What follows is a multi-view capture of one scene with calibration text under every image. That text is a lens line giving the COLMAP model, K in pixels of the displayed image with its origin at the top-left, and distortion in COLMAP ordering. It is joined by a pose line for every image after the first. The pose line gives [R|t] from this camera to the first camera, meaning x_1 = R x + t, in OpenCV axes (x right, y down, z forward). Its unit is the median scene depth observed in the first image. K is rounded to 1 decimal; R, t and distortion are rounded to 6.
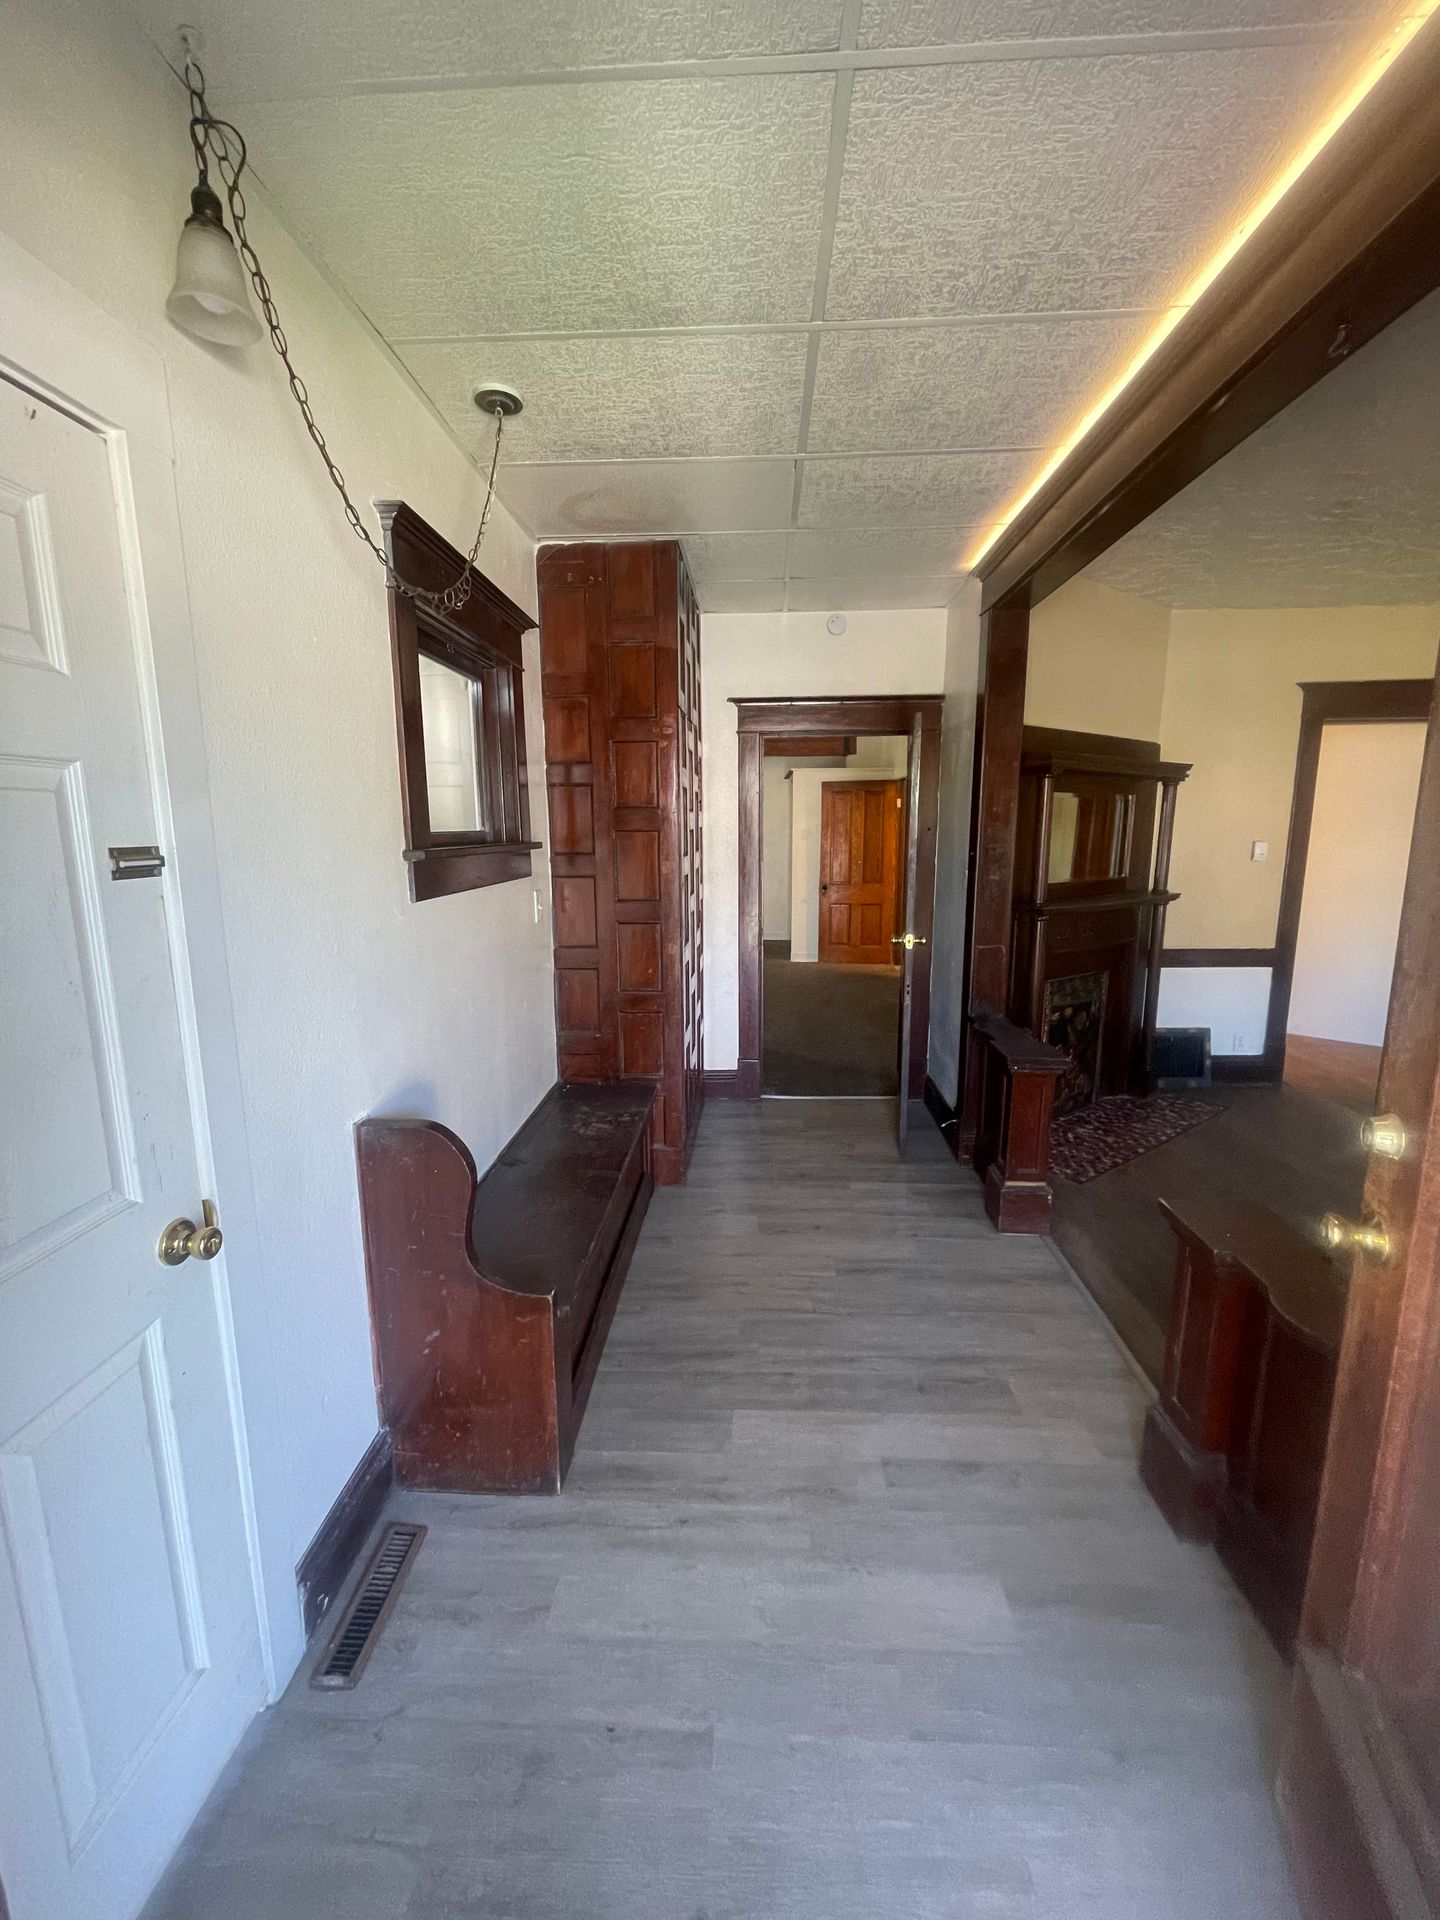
lens RADIAL K [[780.6, 0, 727.8], [0, 780.6, 957.5], [0, 0, 1]] dist [-0.004215, -0.000286]
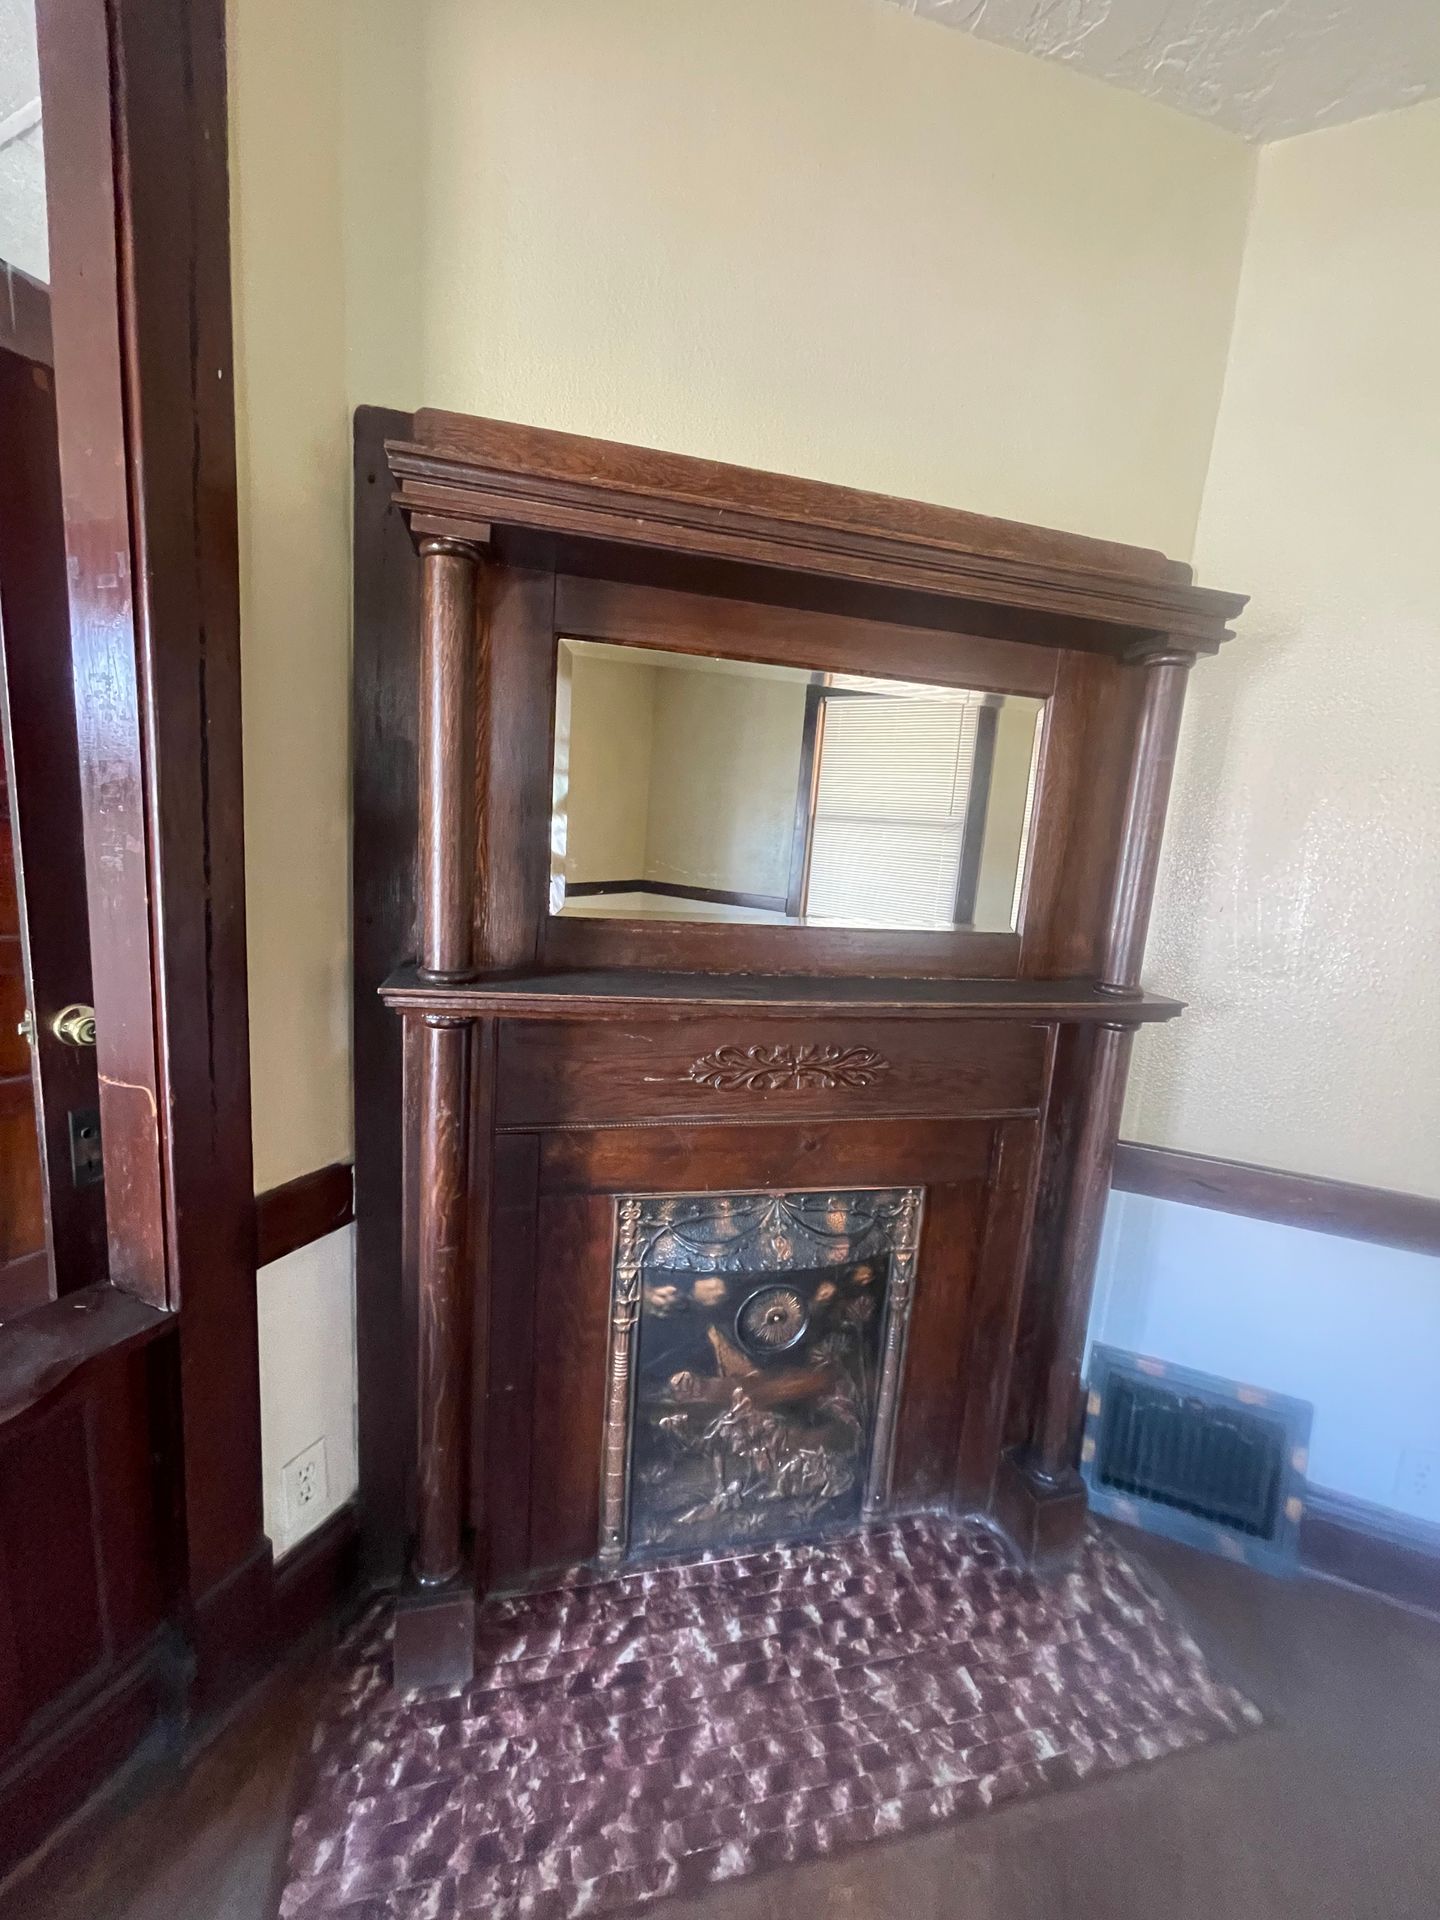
lens RADIAL K [[777.8, 0, 715.7], [0, 777.8, 954.6], [0, 0, 1]] dist [-0.001838, -0.000419]
pose [[0.919936, 0.119773, -0.373325, 0.662037], [-0.130715, 0.991412, -0.004030, -0.096179], [0.369637, 0.052507, 0.927692, 0.794517]]
